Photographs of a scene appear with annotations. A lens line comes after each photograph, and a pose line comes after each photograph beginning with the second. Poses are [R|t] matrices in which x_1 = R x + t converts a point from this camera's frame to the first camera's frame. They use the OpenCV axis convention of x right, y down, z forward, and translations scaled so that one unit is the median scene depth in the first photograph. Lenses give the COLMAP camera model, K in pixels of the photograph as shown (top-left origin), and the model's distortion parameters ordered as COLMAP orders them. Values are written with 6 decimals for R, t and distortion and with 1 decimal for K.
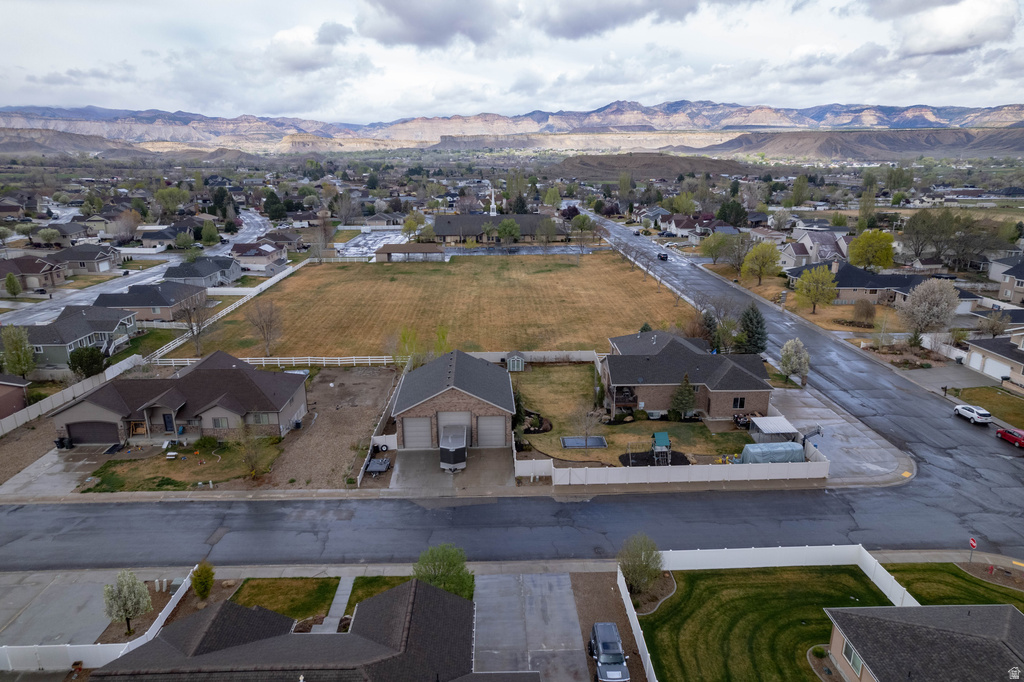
lens RADIAL K [[652.6, 0, 510.5], [0, 652.6, 343.8], [0, 0, 1]] dist [-0.072646, 0.088499]
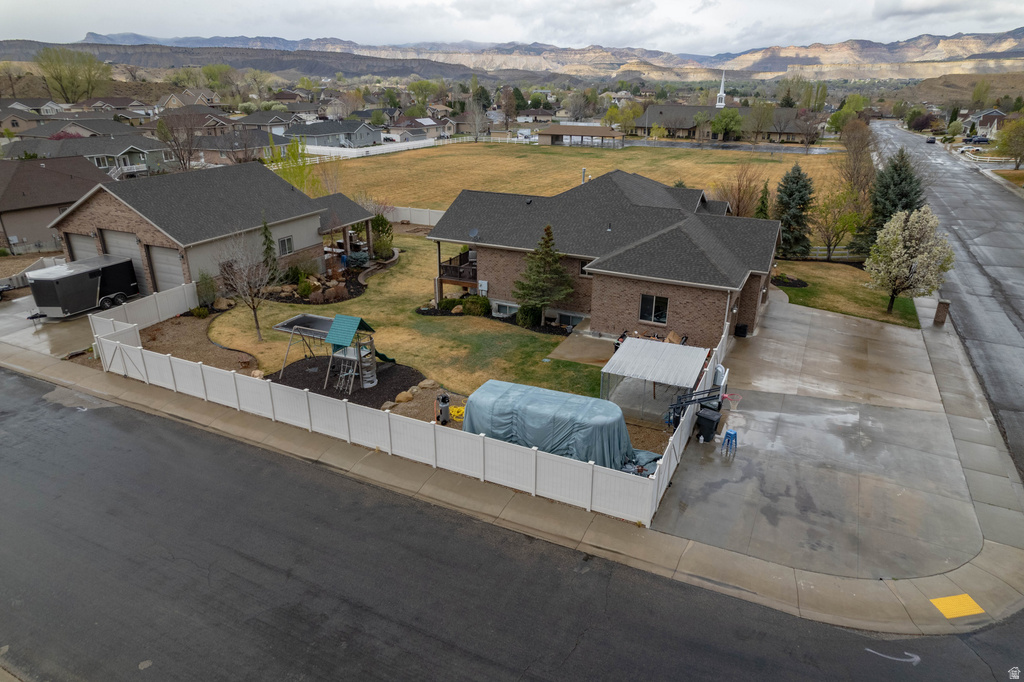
lens RADIAL K [[652.6, 0, 510.5], [0, 652.6, 343.8], [0, 0, 1]] dist [-0.072646, 0.088499]
pose [[0.886457, 0.179196, -0.426711, 0.447649], [-0.136827, 0.982258, 0.128249, 0.070569], [0.442122, -0.055302, 0.895248, 0.555889]]
